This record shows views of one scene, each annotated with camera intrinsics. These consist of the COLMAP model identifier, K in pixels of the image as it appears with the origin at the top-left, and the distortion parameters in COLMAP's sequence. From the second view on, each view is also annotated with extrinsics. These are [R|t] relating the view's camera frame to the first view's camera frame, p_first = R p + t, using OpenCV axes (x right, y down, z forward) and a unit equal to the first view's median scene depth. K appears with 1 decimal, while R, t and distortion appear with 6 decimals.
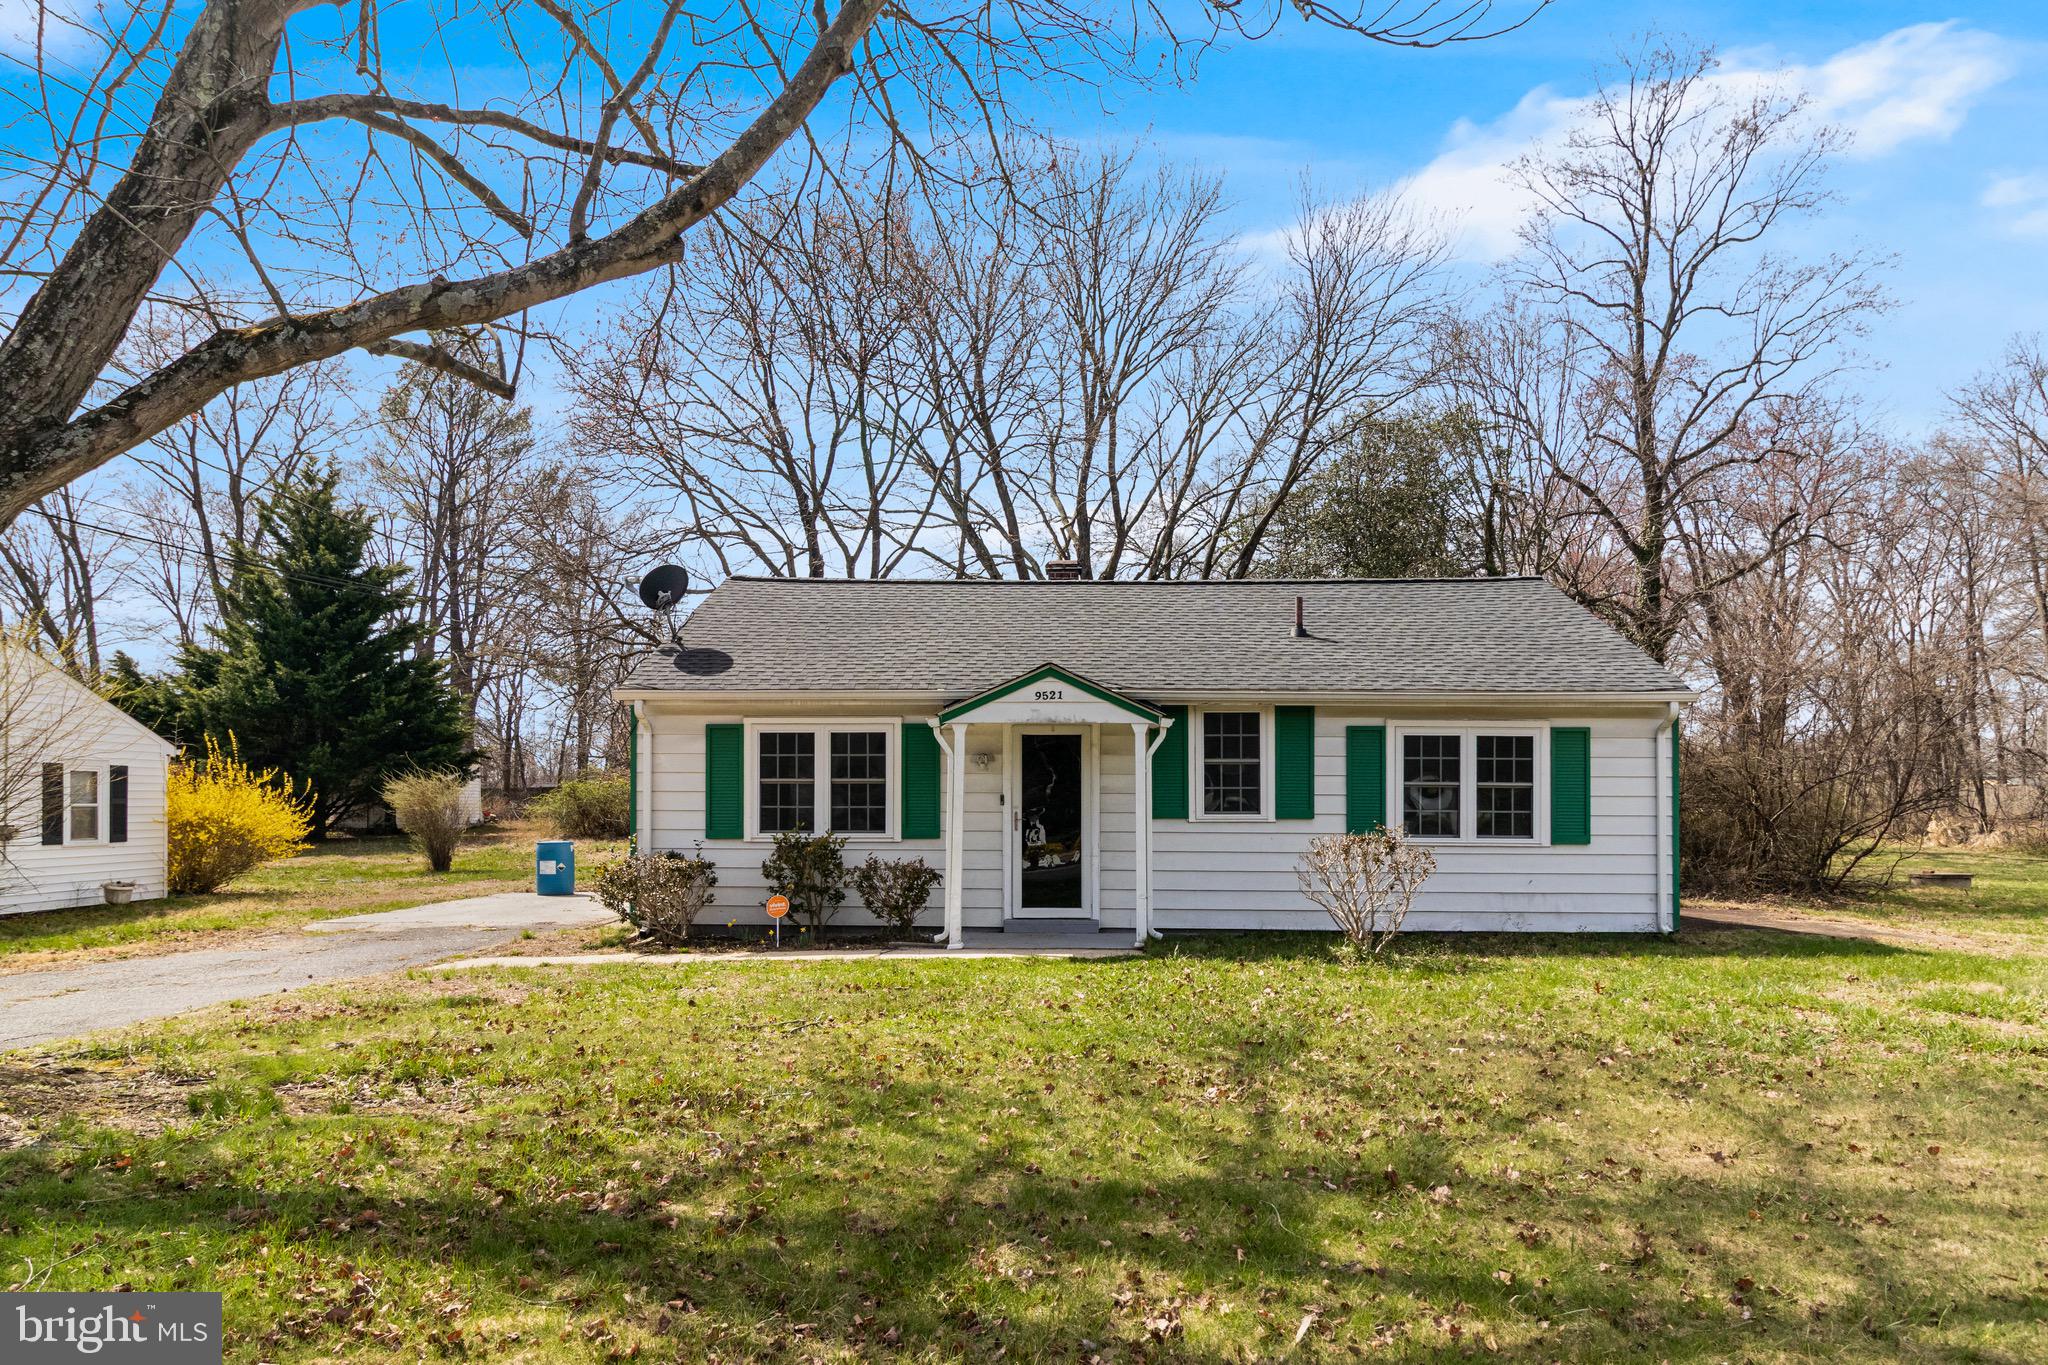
lens RADIAL K [[1341.3, 0, 894.3], [0, 1341.3, 774.9], [0, 0, 1]] dist [-0.000754, -0.000901]
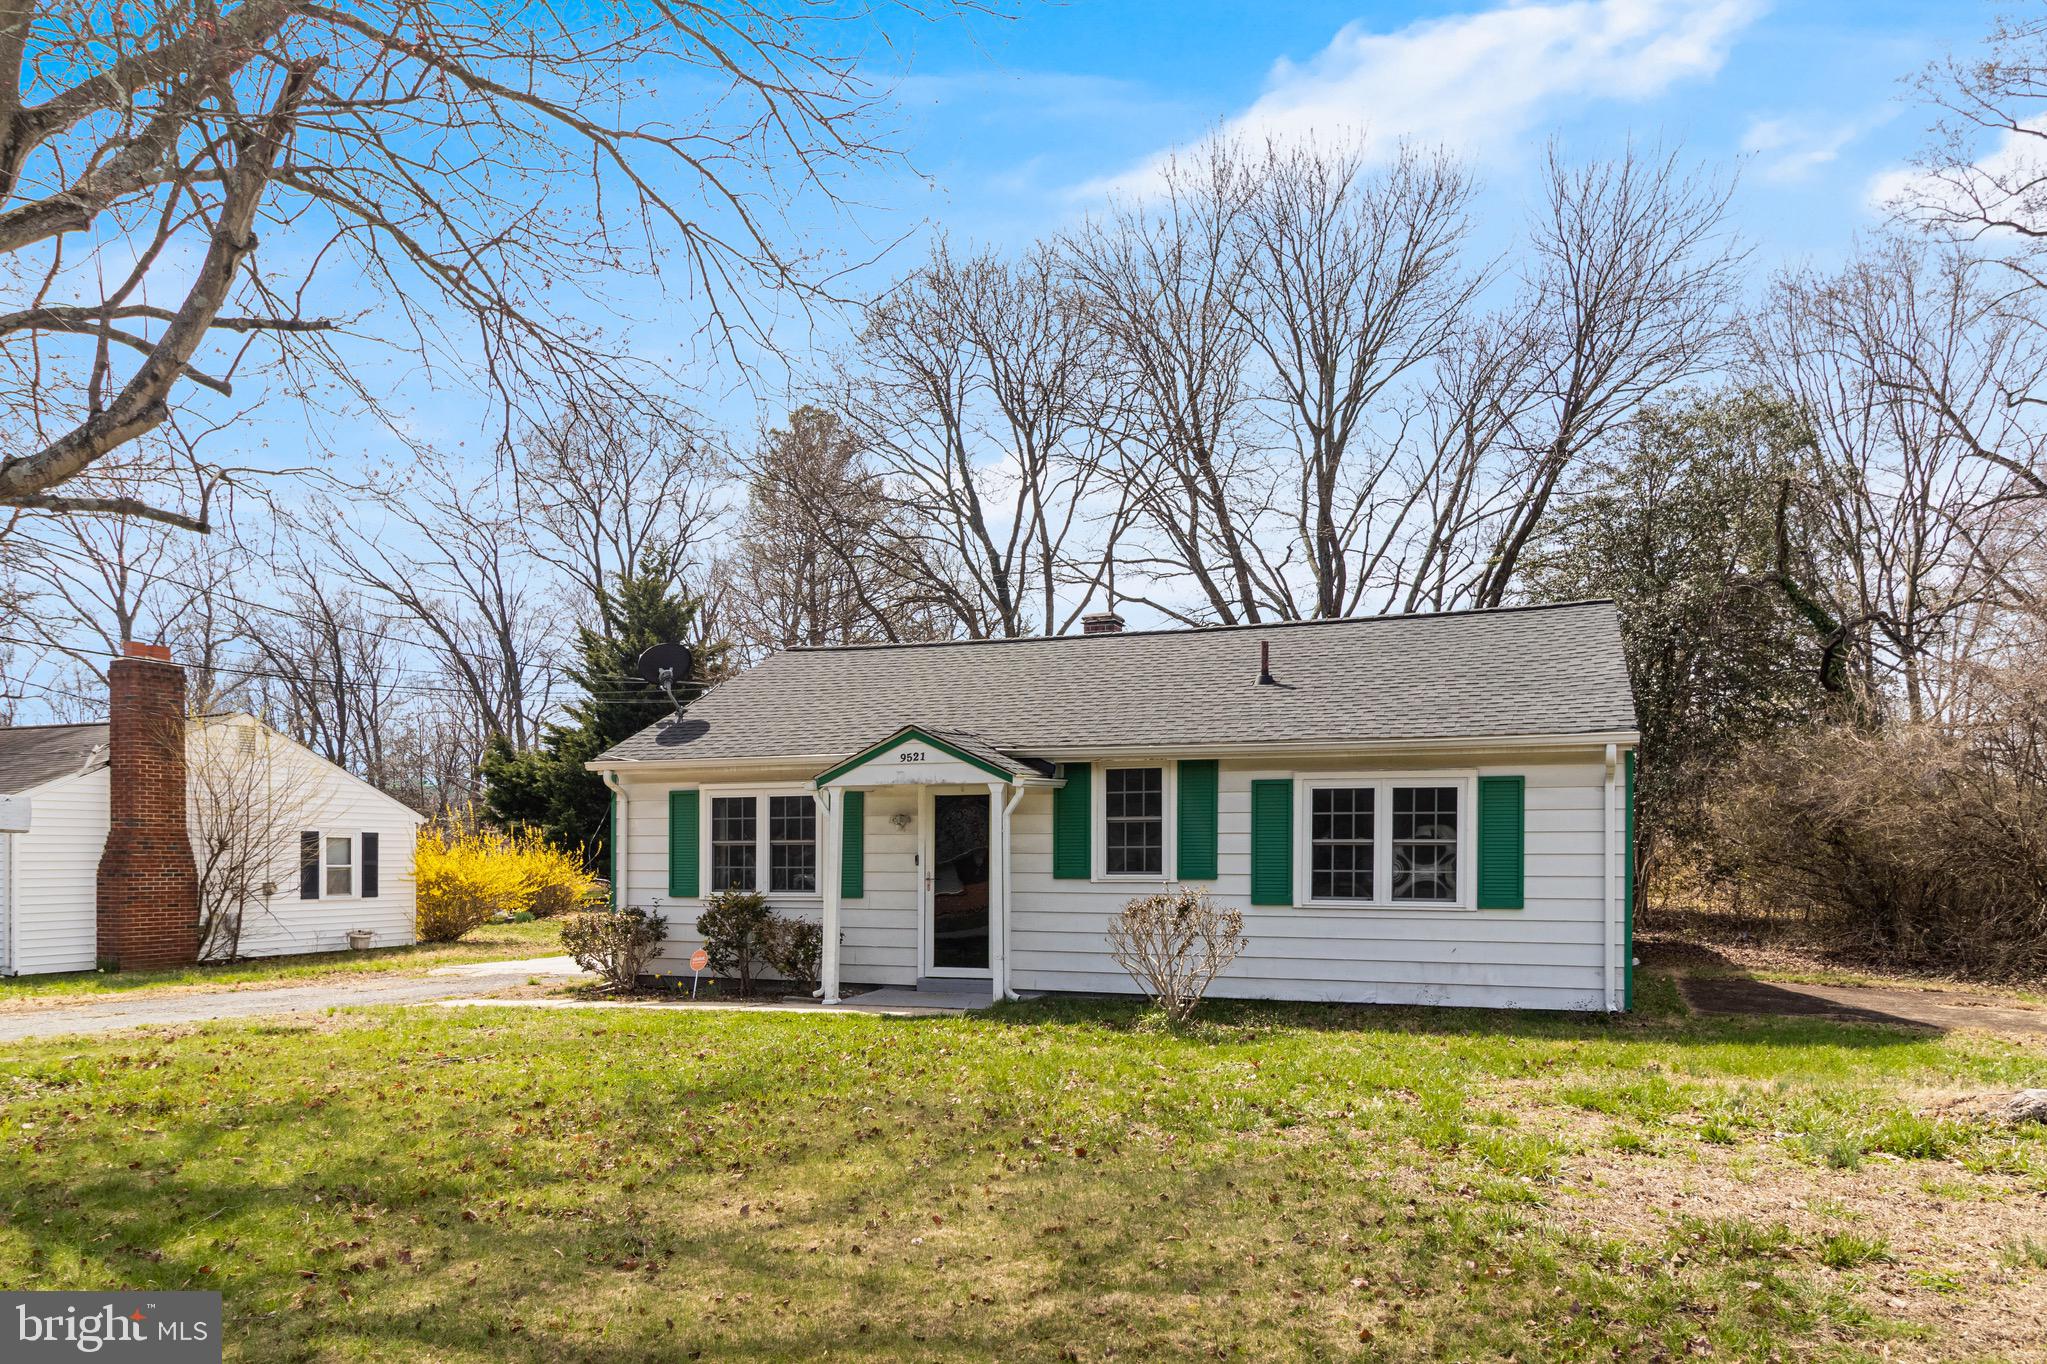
lens RADIAL K [[1340.7, 0, 893.9], [0, 1340.7, 774.4], [0, 0, 1]] dist [-0.000754, -0.000901]
pose [[0.947523, -0.023001, -0.318858, 0.399240], [0.008520, 0.998871, -0.046735, 0.001310], [0.319573, 0.041566, 0.946650, 0.028592]]
